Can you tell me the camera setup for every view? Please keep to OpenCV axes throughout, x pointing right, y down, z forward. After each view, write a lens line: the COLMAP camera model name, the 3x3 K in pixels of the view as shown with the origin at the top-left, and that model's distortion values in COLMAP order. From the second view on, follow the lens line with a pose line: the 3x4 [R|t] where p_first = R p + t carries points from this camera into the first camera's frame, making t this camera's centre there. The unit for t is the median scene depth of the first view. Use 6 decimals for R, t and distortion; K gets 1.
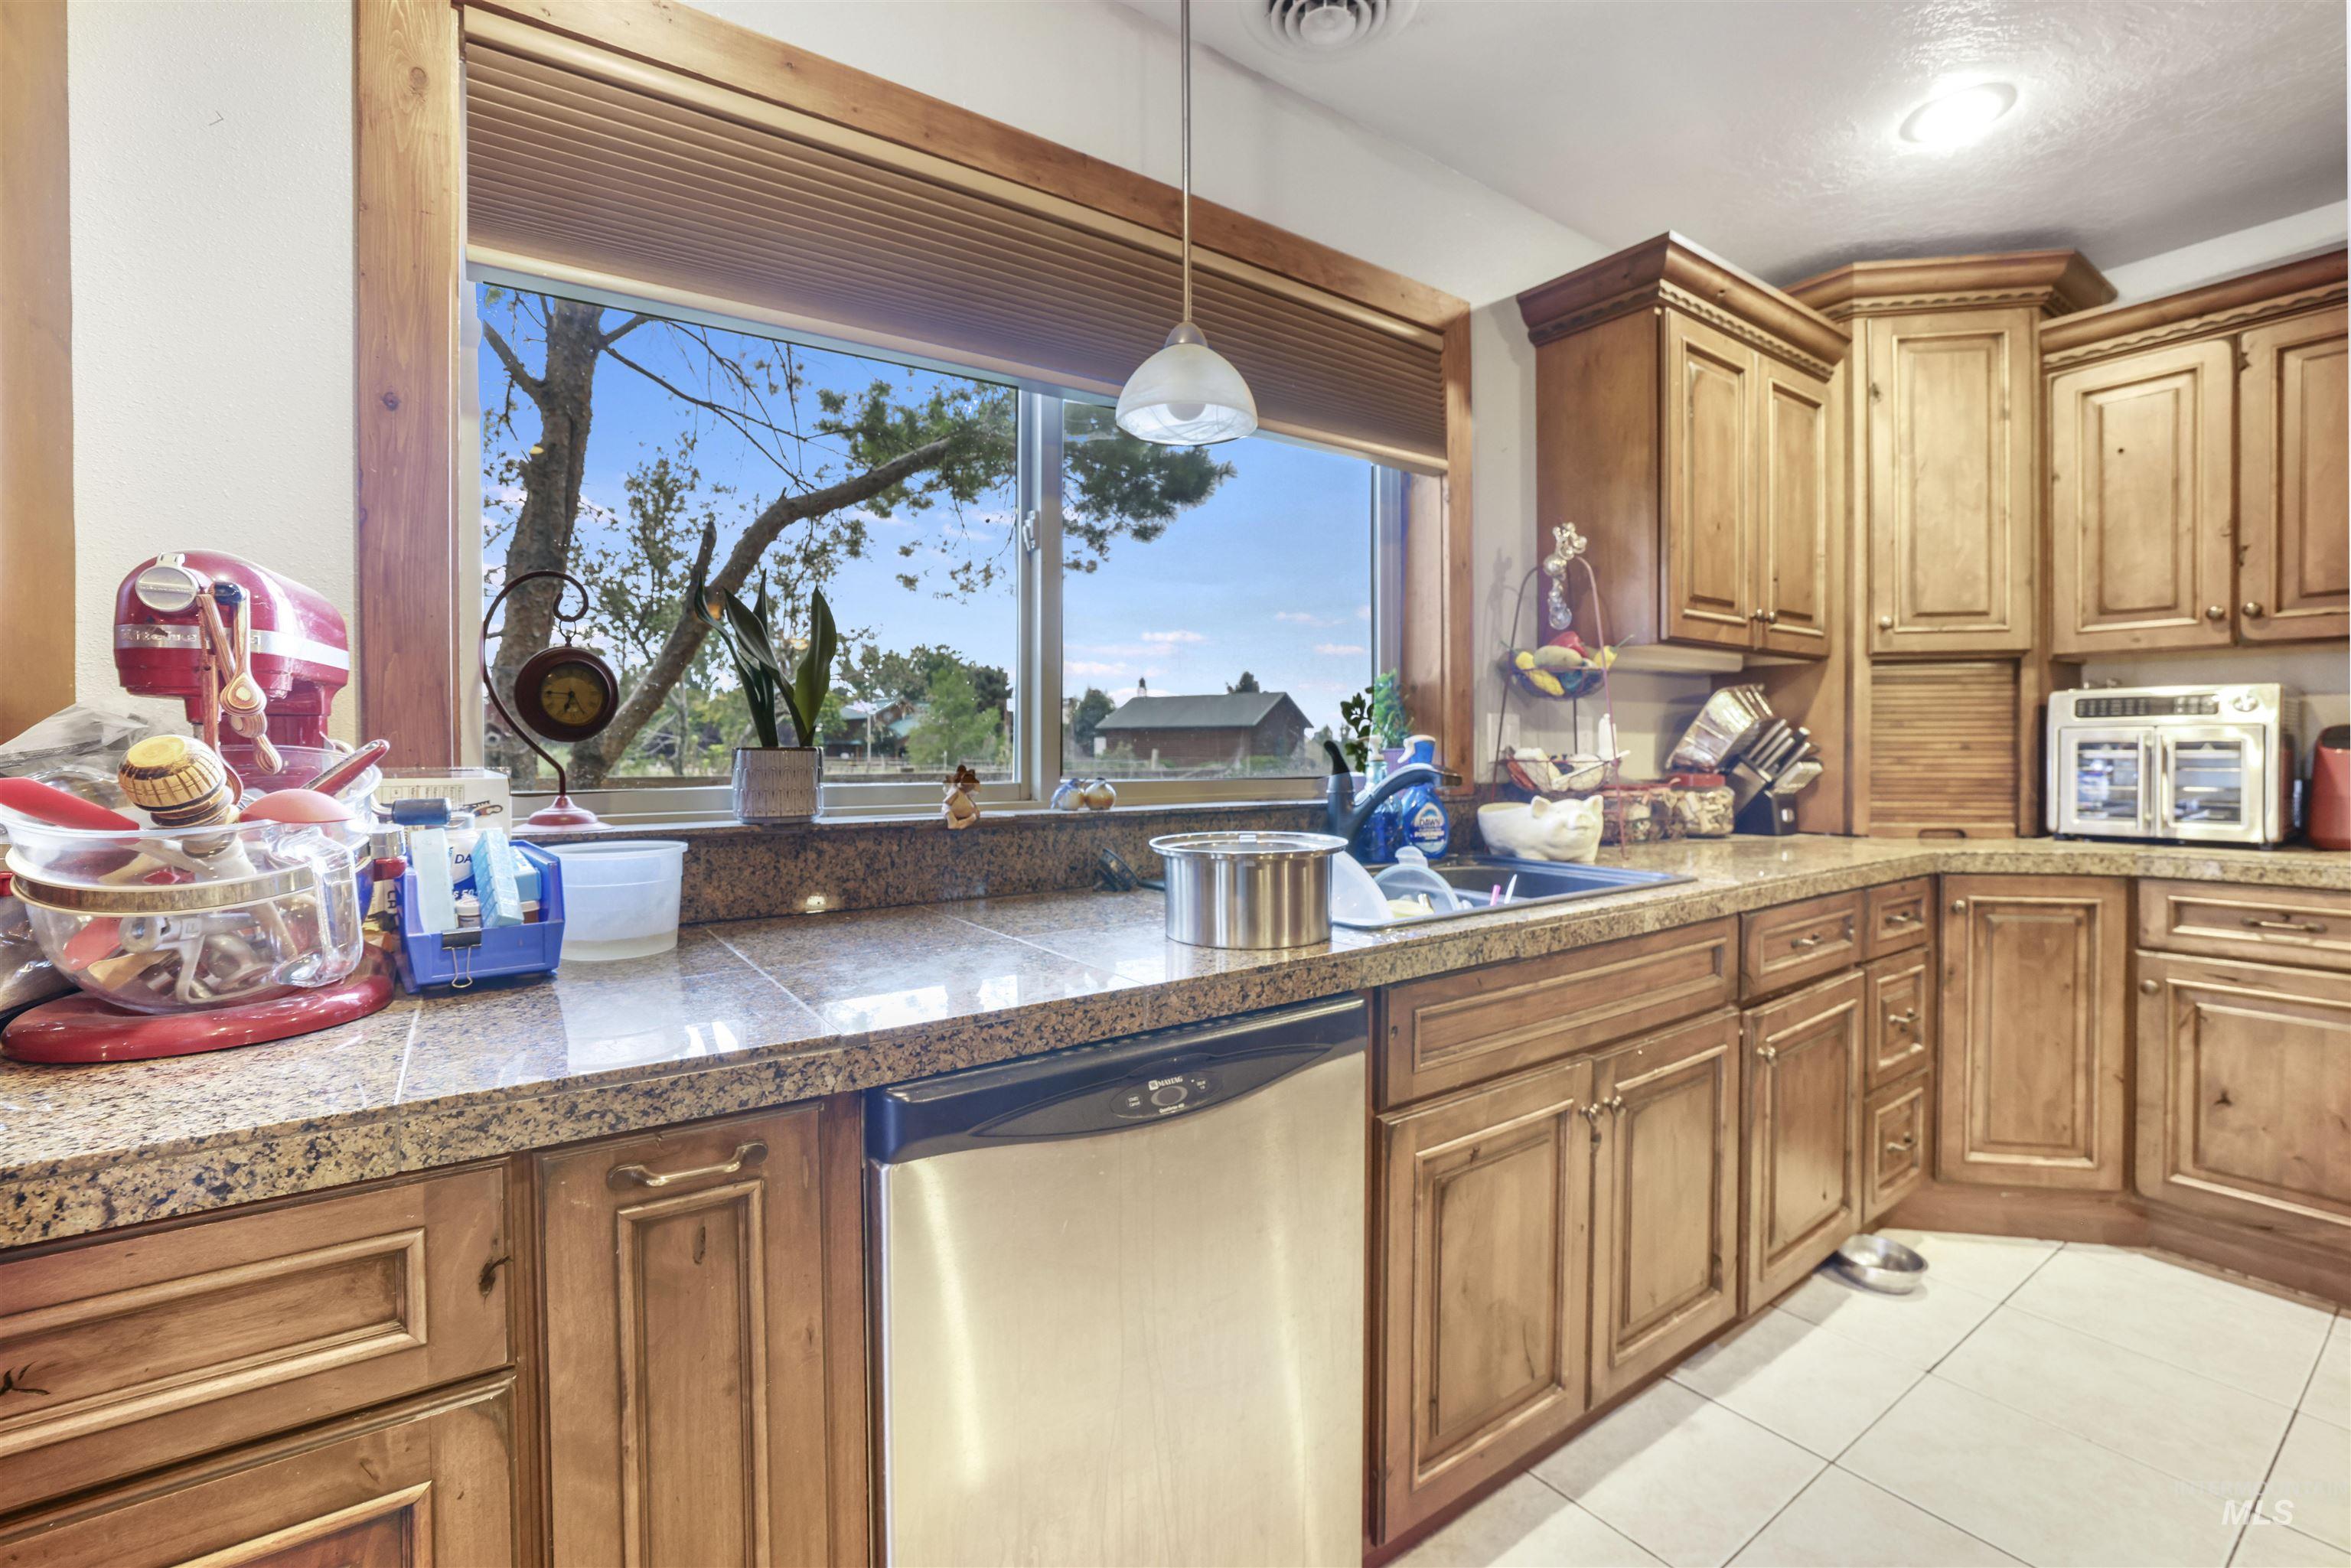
lens RADIAL K [[1042.7, 0, 1190.0], [0, 1042.7, 761.7], [0, 0, 1]] dist [-0.034162, 0.011933]
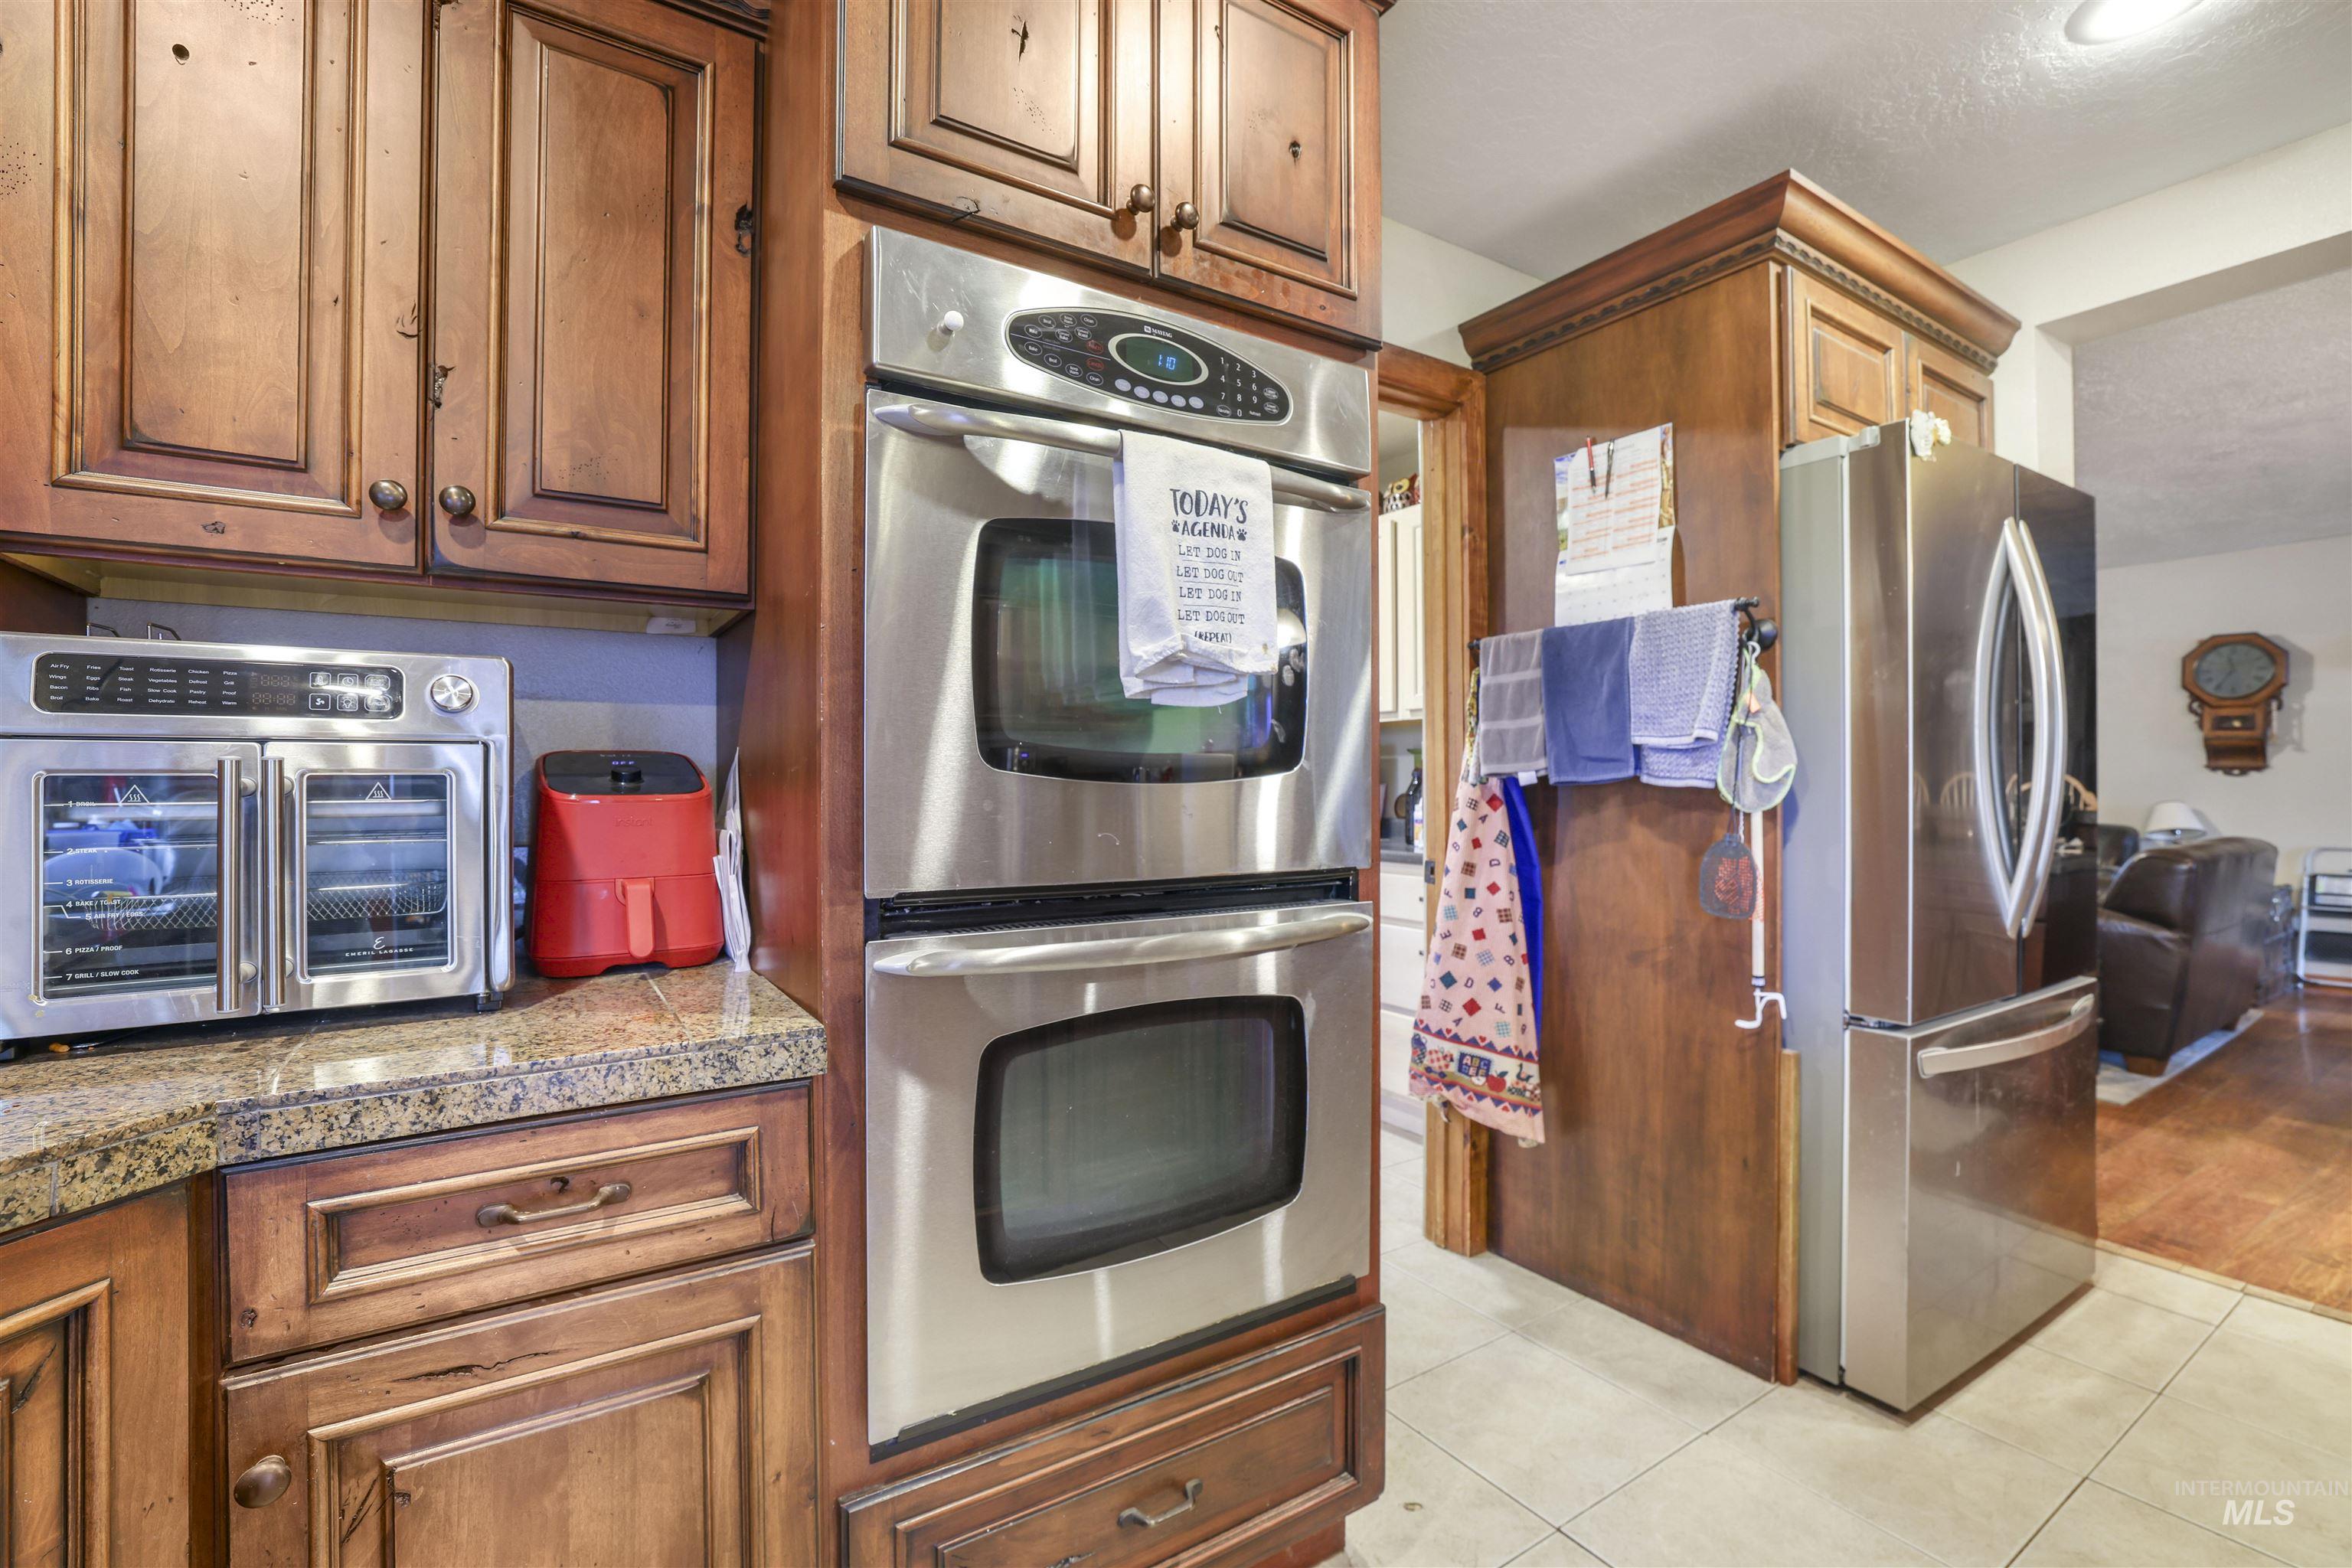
lens RADIAL K [[1043.2, 0, 1171.1], [0, 1043.2, 768.3], [0, 0, 1]] dist [-0.034162, 0.011933]
pose [[0.074535, -0.000457, 0.997218, 0.582438], [0.007913, 0.999969, -0.000133, -0.020730], [-0.997187, 0.007901, 0.074536, 0.626251]]
